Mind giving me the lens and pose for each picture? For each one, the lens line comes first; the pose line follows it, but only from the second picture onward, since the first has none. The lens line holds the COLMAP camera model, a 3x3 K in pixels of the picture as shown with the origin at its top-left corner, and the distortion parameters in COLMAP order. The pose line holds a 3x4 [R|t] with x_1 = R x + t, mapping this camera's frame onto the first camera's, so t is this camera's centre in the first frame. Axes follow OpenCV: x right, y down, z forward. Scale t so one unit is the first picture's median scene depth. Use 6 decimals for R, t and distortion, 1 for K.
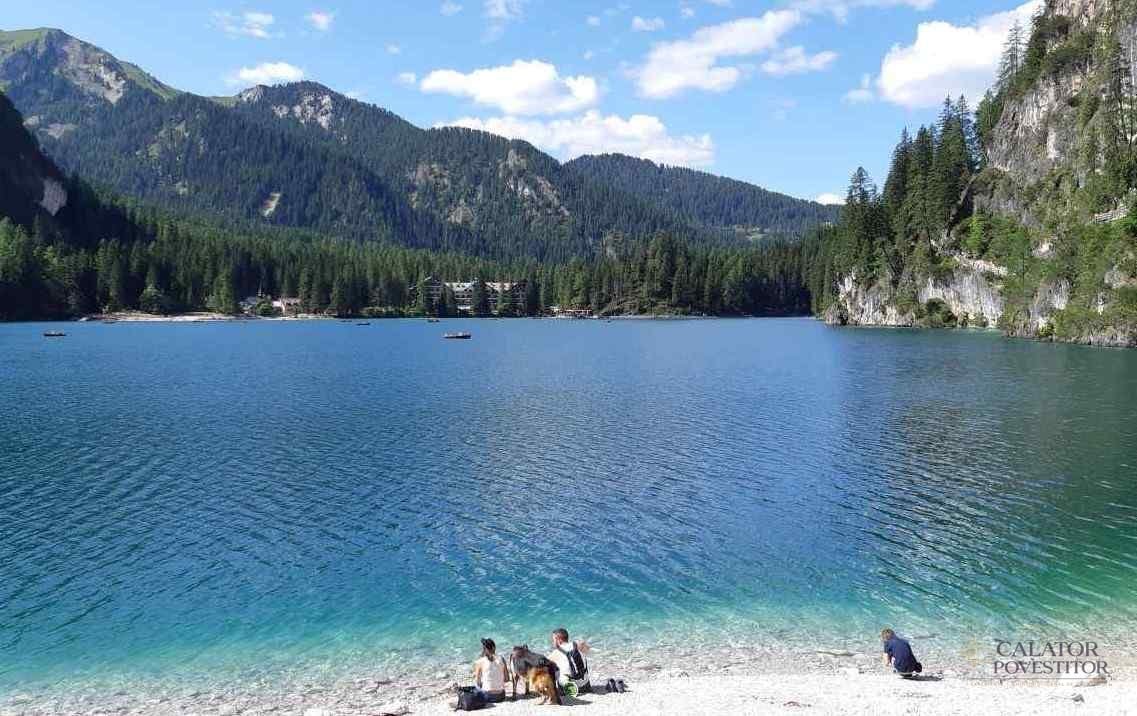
lens RADIAL K [[975.7, 0, 497.7], [0, 975.7, 359.1], [0, 0, 1]] dist [0.116843, -0.295252]
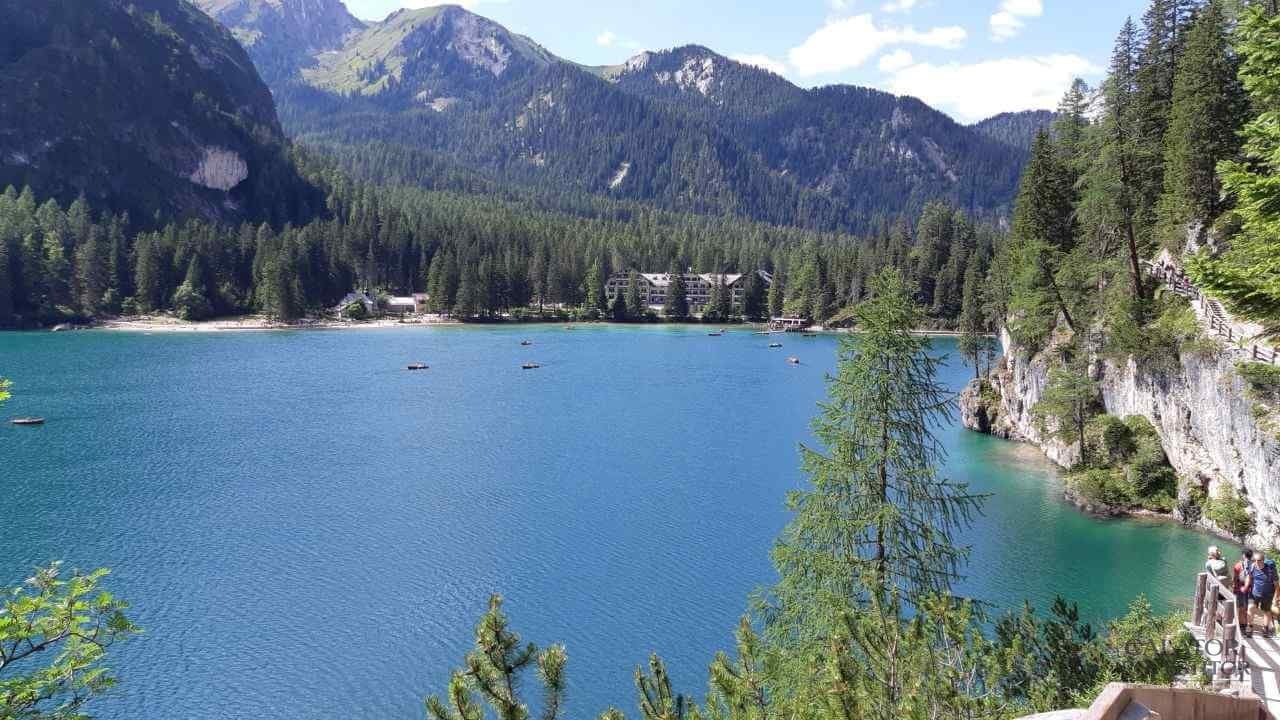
lens RADIAL K [[977.1, 0, 640.0], [0, 977.1, 360.0], [0, 0, 1]] dist [0.076038, -0.149288]
pose [[0.959911, 0.038786, -0.277608, 0.050653], [-0.029864, 0.998895, 0.036297, -0.012346], [0.278708, -0.026551, 0.960009, 0.082730]]
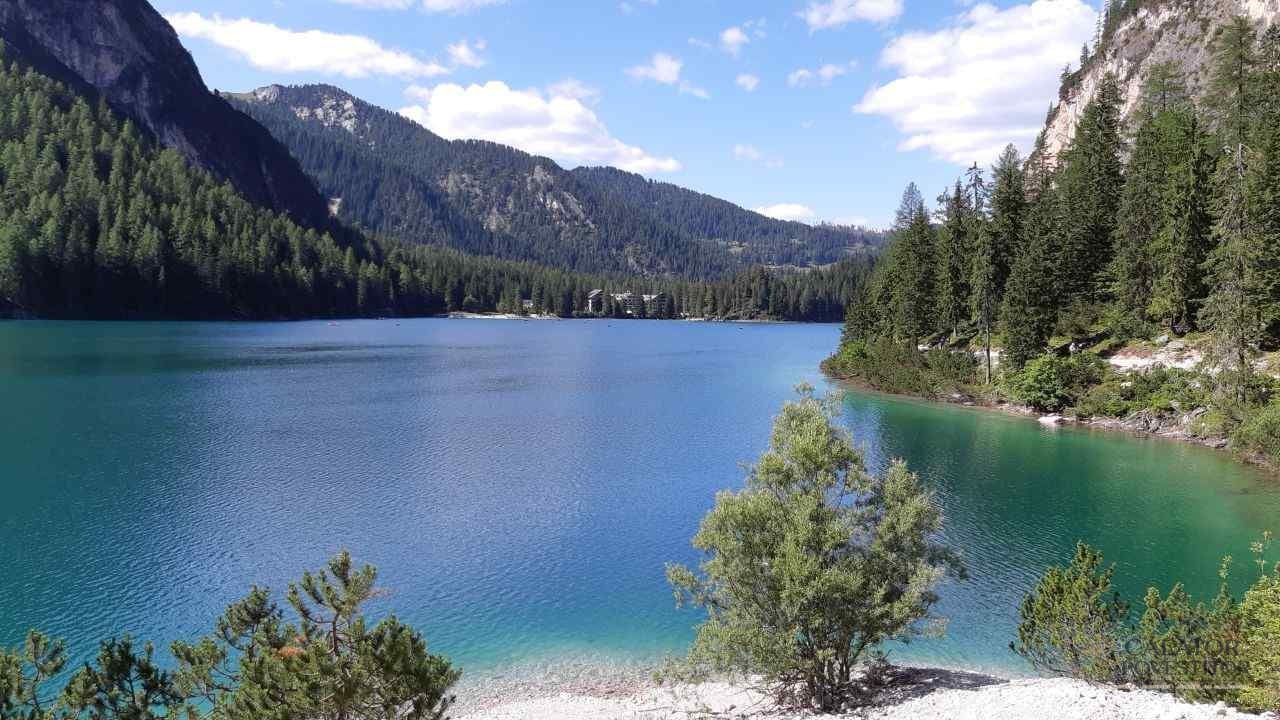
lens RADIAL K [[977.1, 0, 640.0], [0, 977.1, 360.0], [0, 0, 1]] dist [0.076038, -0.149288]
pose [[0.980972, 0.014629, 0.193595, -0.091276], [-0.015233, 0.999883, 0.001633, 0.004923], [-0.193548, -0.004551, 0.981080, -0.131849]]
